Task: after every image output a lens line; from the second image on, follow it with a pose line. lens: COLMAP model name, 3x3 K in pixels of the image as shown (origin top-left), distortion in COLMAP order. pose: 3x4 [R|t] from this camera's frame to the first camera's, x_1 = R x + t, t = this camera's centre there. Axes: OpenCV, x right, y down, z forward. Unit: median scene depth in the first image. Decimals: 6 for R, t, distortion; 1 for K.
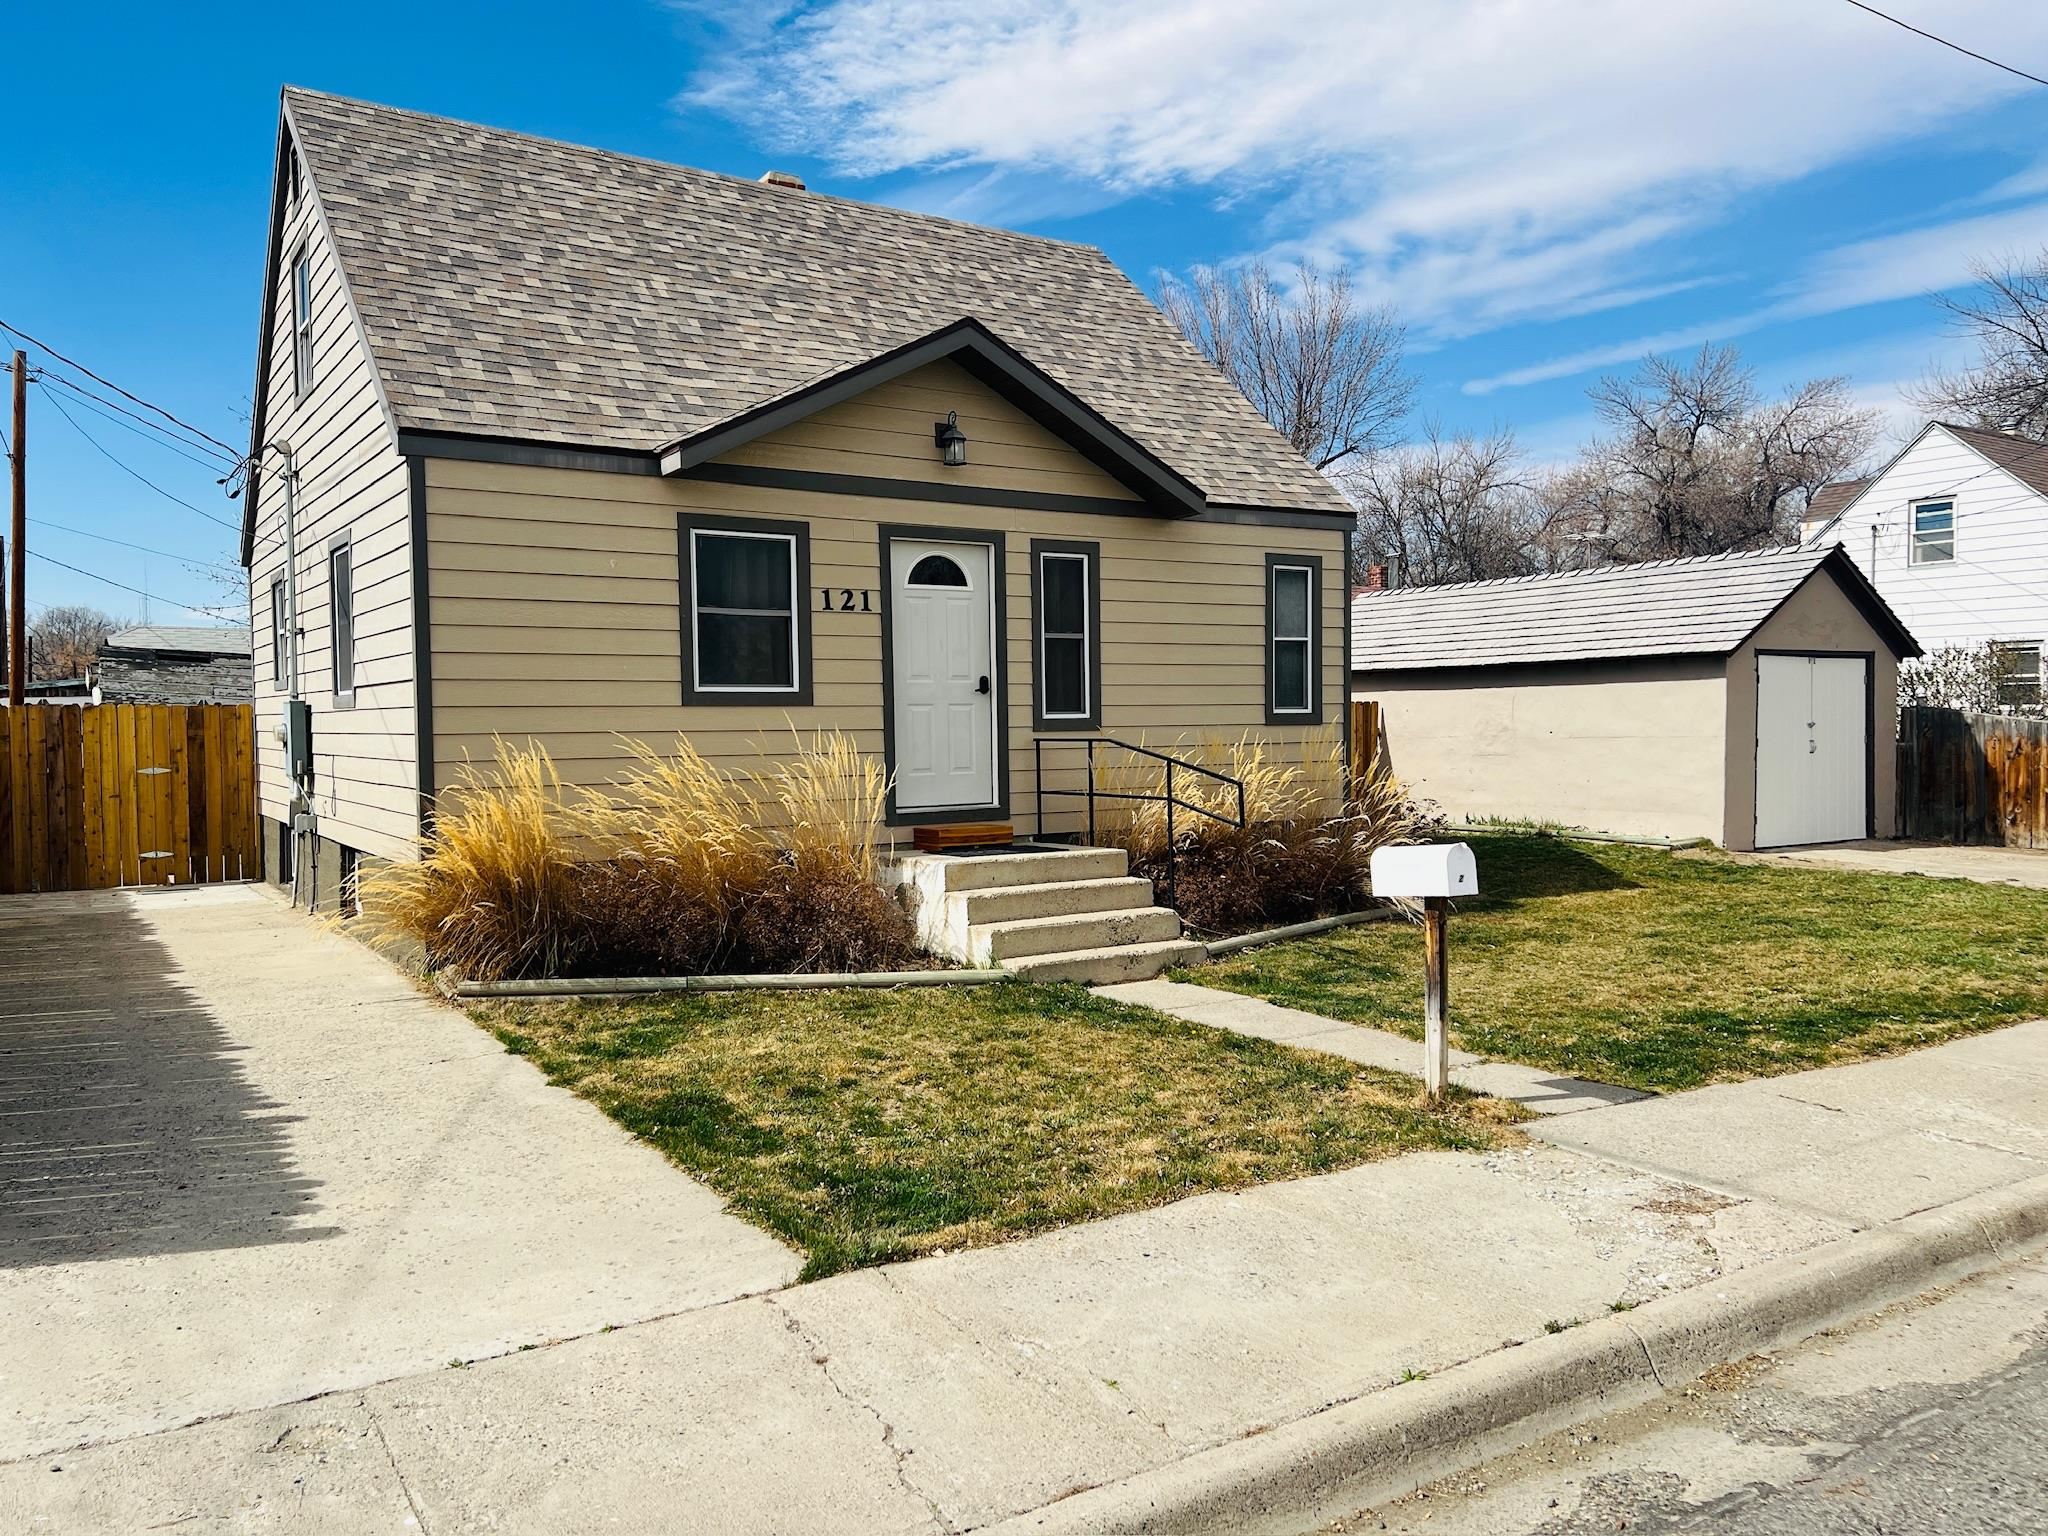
lens RADIAL K [[1510.9, 0, 1024.0], [0, 1510.9, 768.0], [0, 0, 1]] dist [0.036999, -0.006191]
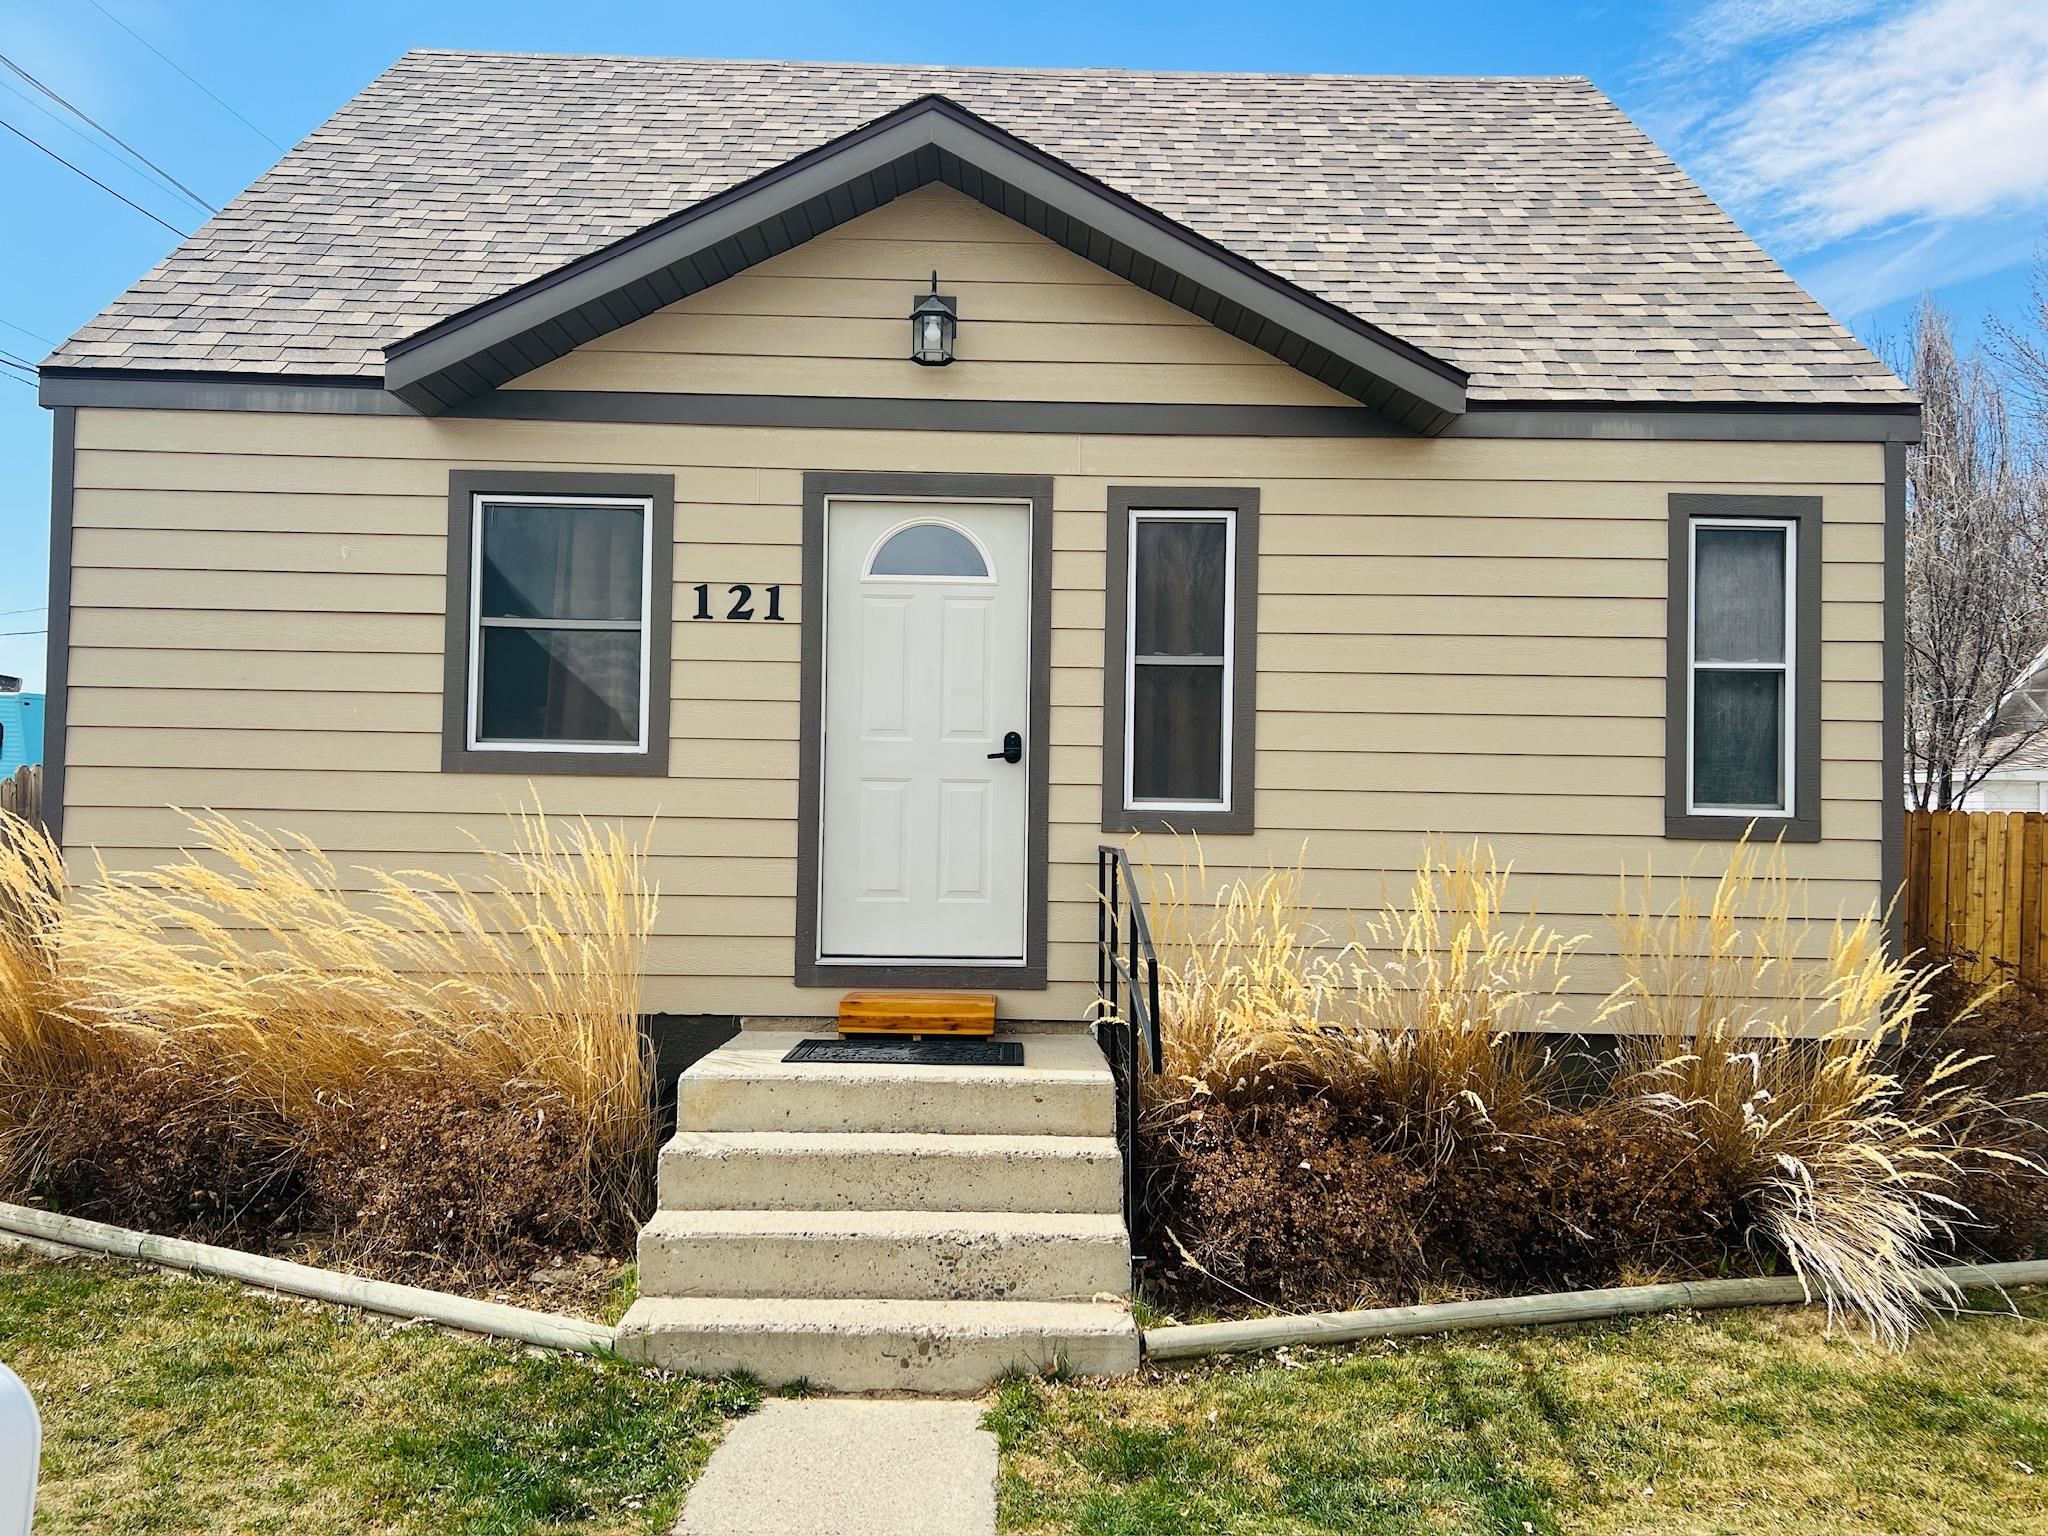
lens RADIAL K [[1510.9, 0, 1024.0], [0, 1510.9, 768.0], [0, 0, 1]] dist [0.036999, -0.006191]
pose [[0.842239, 0.012329, -0.538964, 0.303269], [-0.044170, 0.997955, -0.046196, -0.022570], [0.537292, 0.062714, 0.841061, 0.561240]]
